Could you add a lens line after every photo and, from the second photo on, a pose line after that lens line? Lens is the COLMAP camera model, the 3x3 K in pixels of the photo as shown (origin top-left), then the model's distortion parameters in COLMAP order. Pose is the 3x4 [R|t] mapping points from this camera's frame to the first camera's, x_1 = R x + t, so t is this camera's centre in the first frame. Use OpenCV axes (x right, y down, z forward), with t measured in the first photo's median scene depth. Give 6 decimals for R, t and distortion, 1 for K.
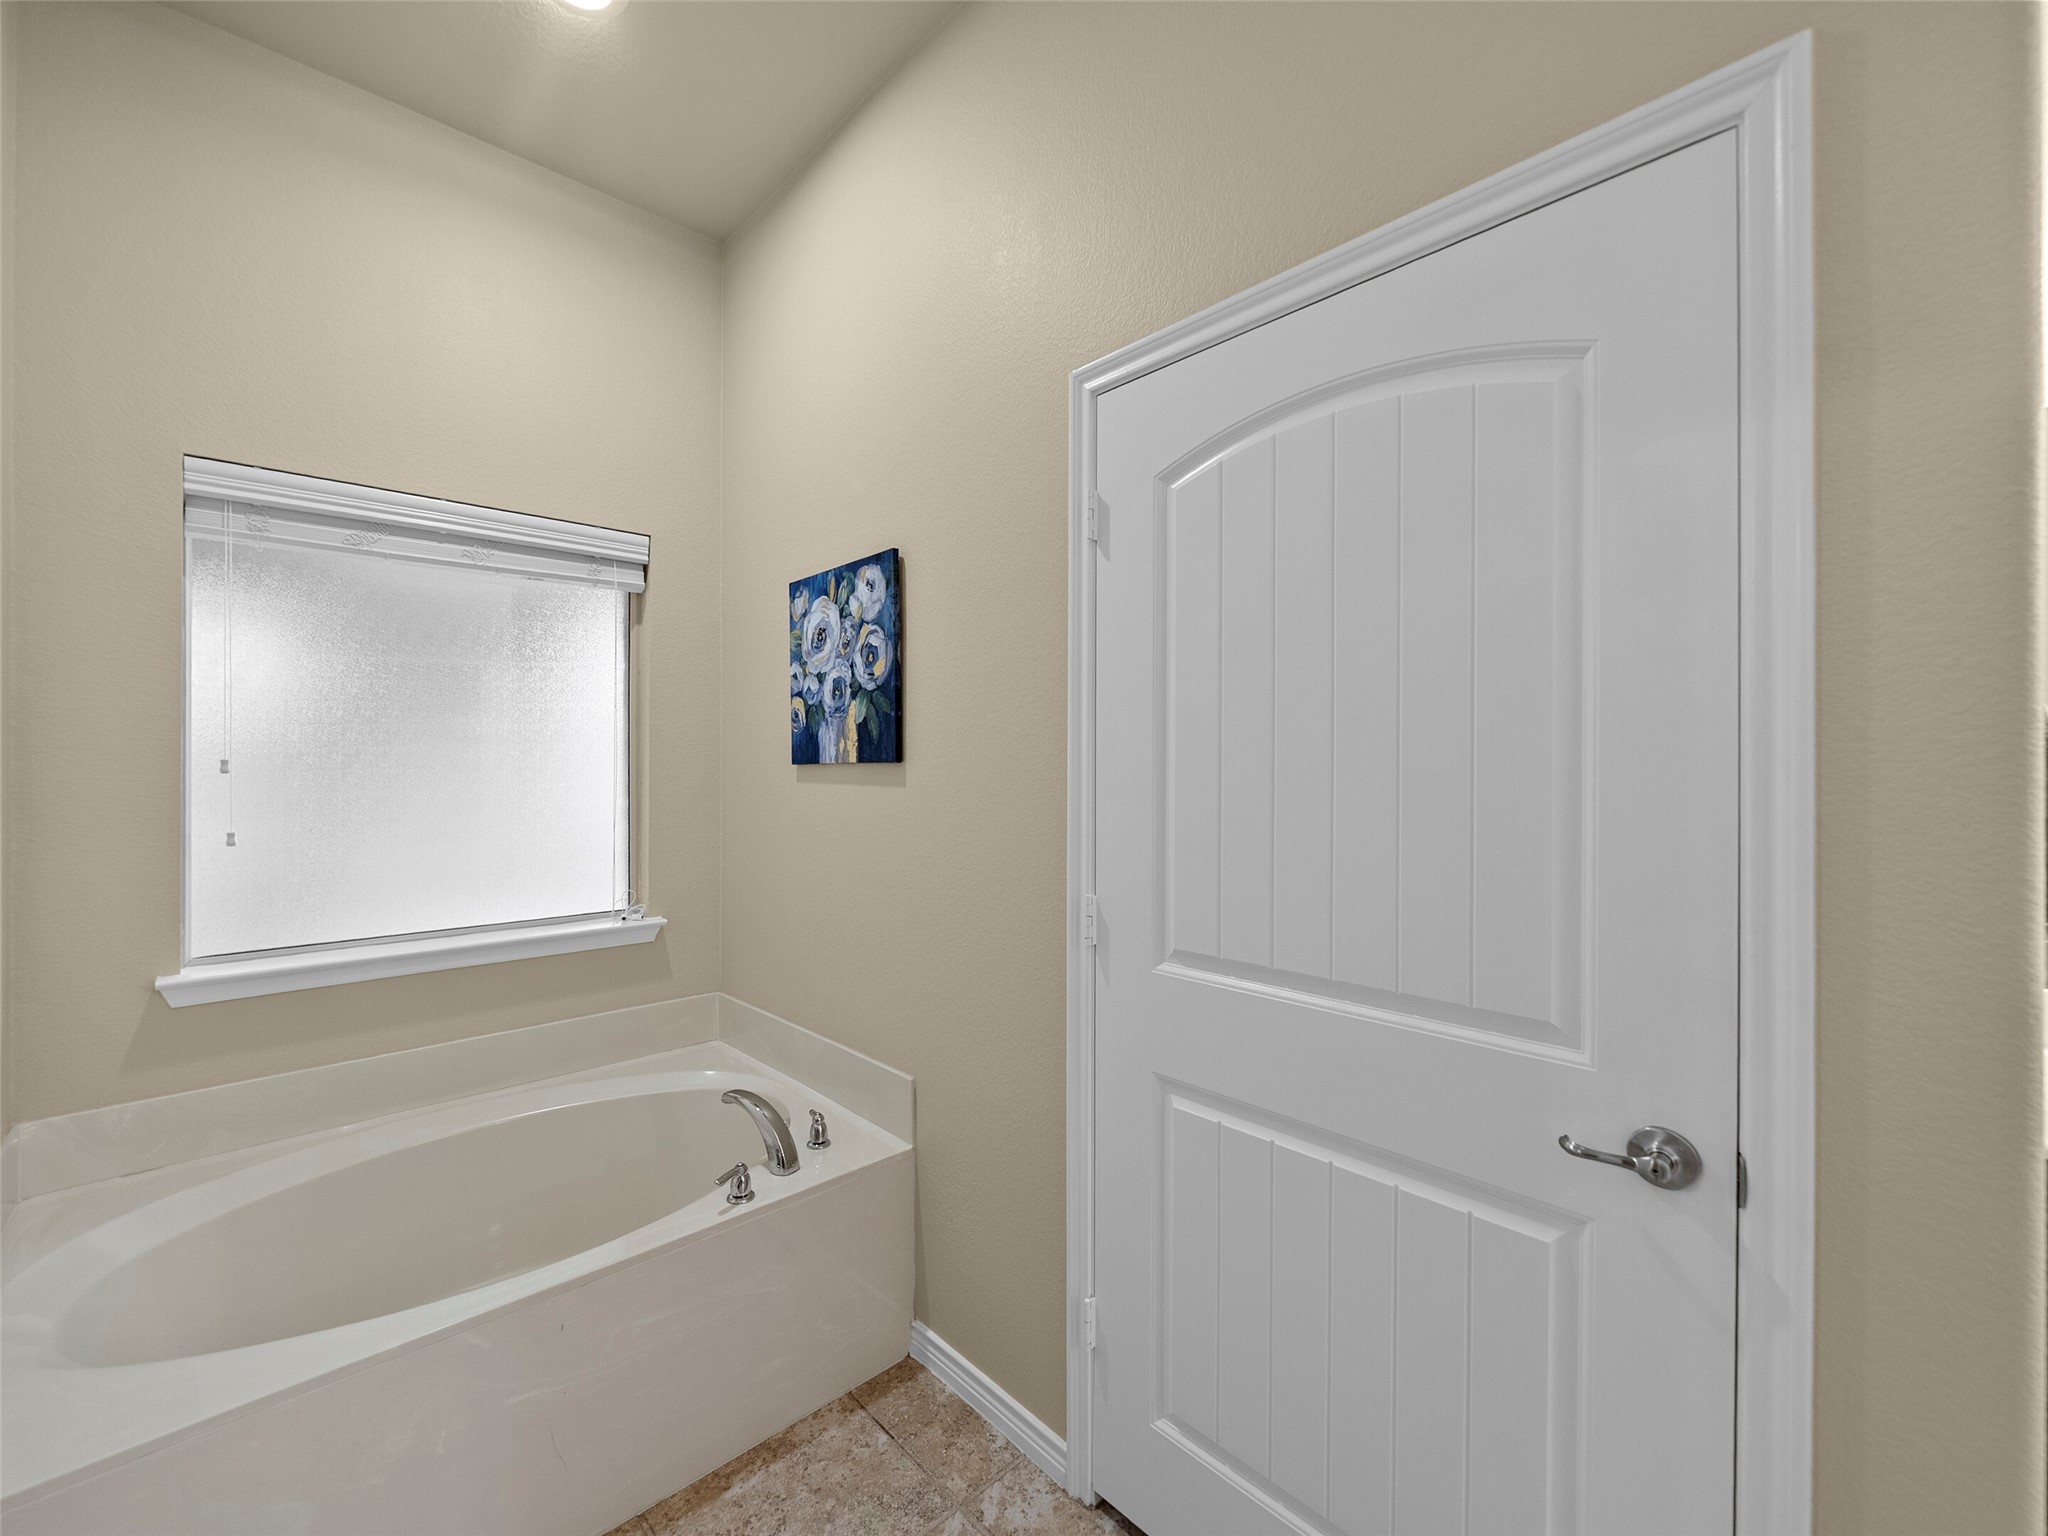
lens RADIAL K [[851.5, 0, 1022.8], [0, 851.5, 770.5], [0, 0, 1]] dist [-0.002697, -0.000244]
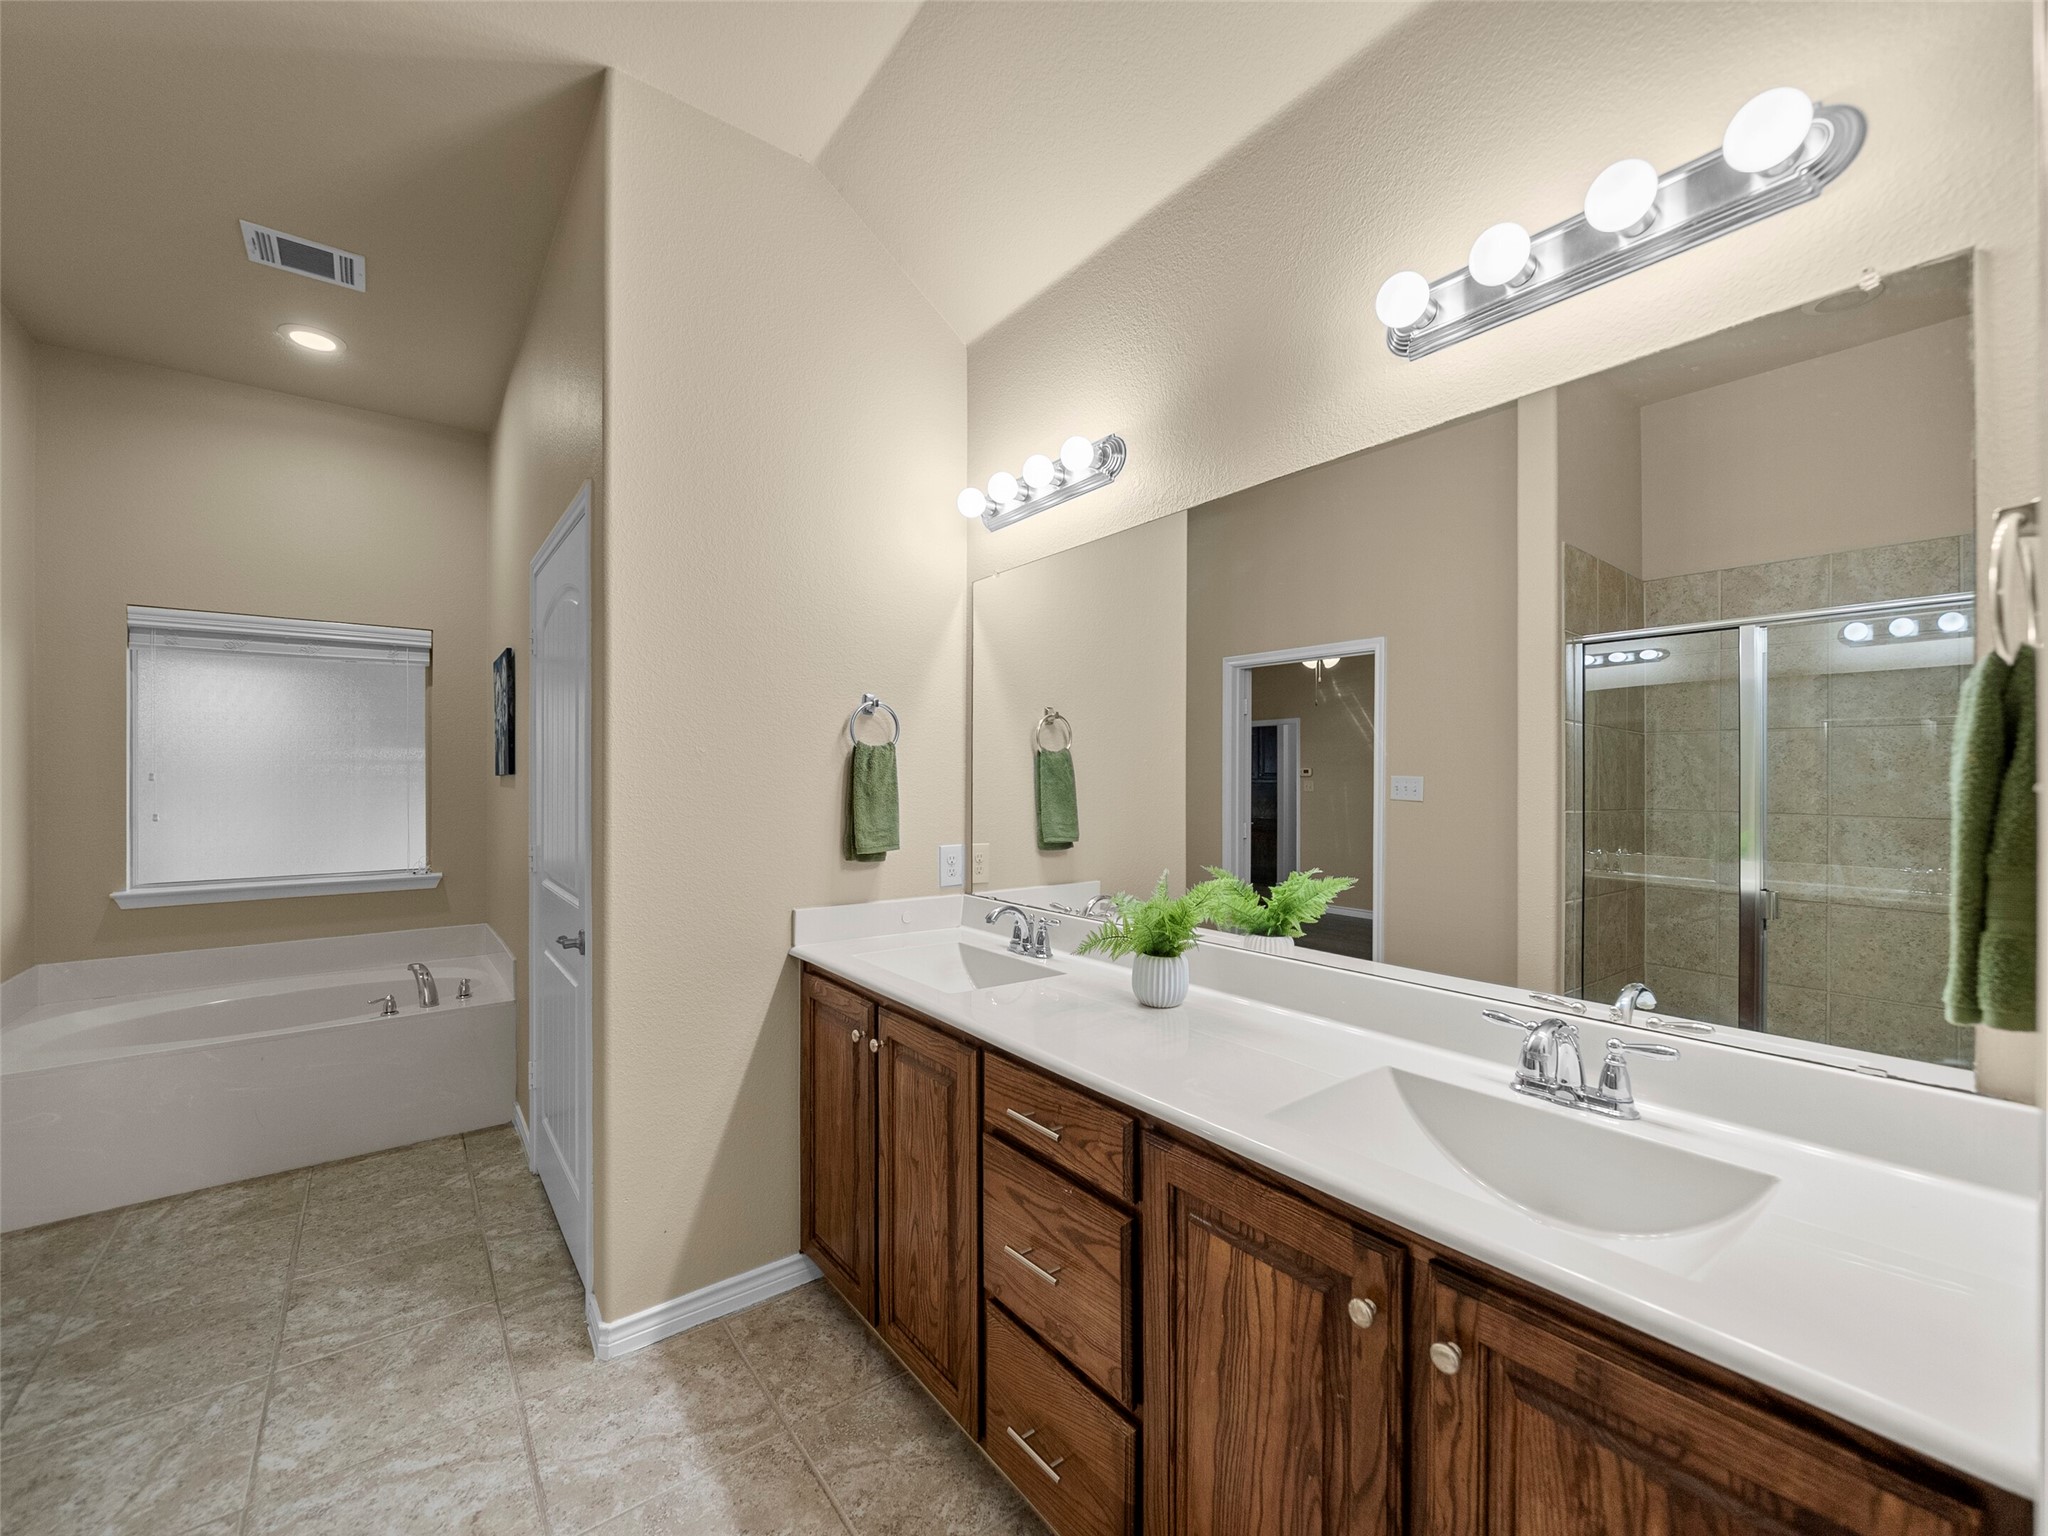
lens RADIAL K [[841.4, 0, 1032.6], [0, 841.4, 786.6], [0, 0, 1]] dist [-0.003663, 0.000273]
pose [[0.995045, -0.001846, -0.099408, 1.093477], [0.002191, 0.999992, 0.003360, 0.013706], [0.099401, -0.003561, 0.995041, -0.579337]]
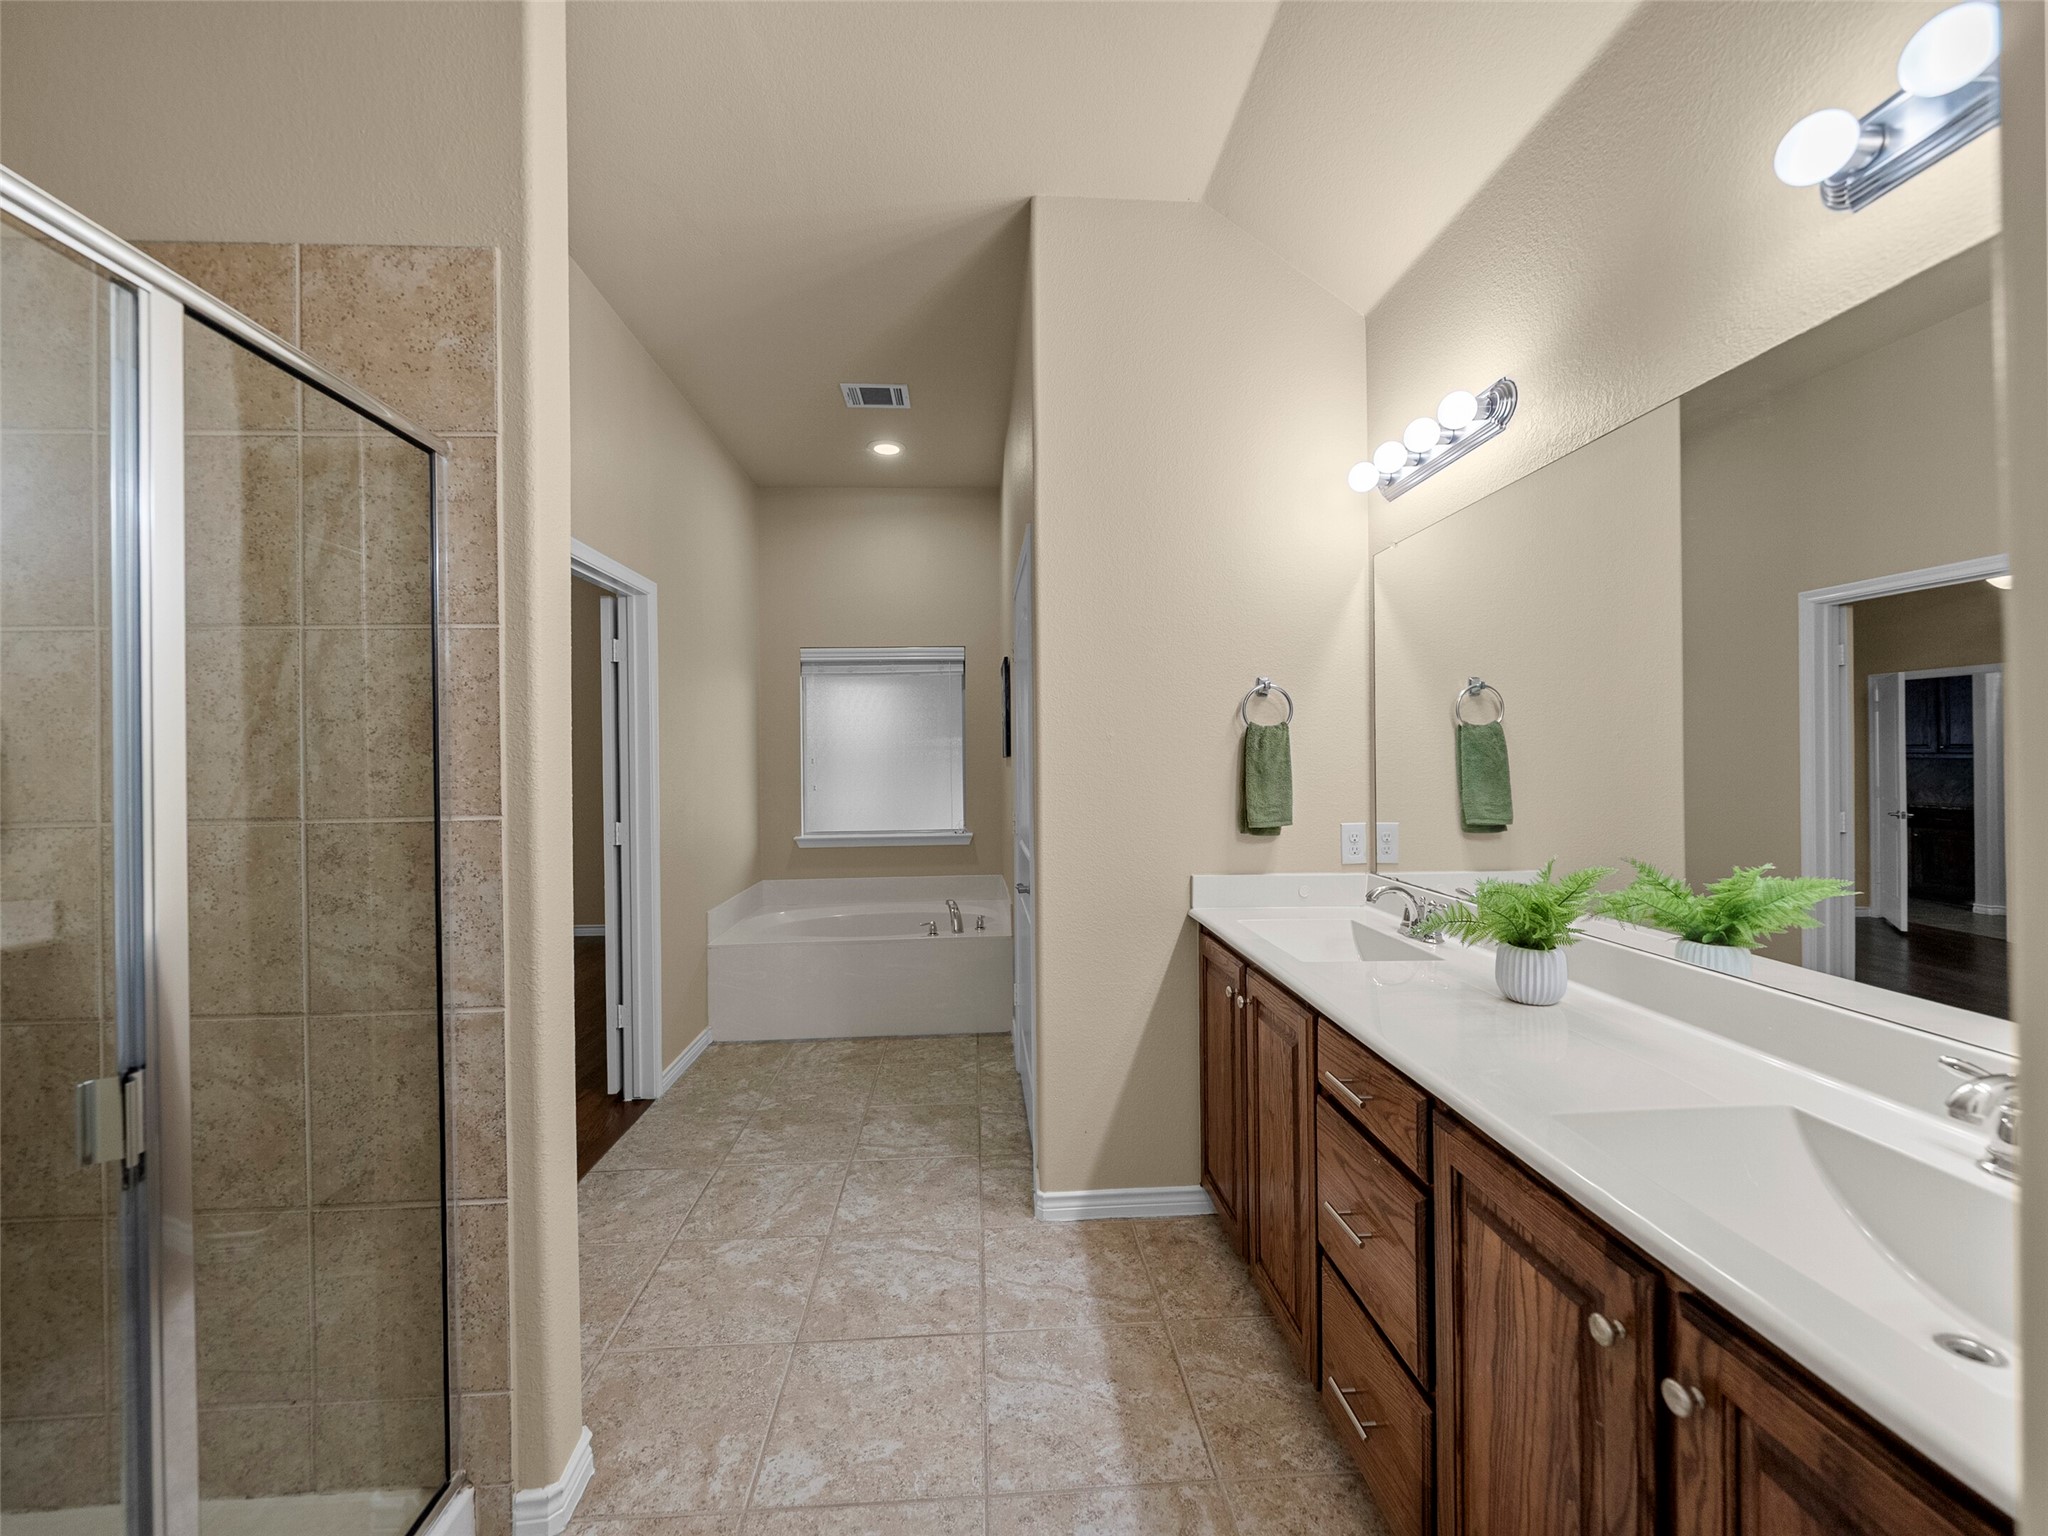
lens RADIAL K [[851.5, 0, 1022.8], [0, 851.5, 770.5], [0, 0, 1]] dist [-0.002697, -0.000244]
pose [[0.761351, -0.002878, -0.648333, 1.313425], [0.008267, 0.999952, 0.005269, 0.016459], [0.648287, -0.009371, 0.761338, -0.625349]]
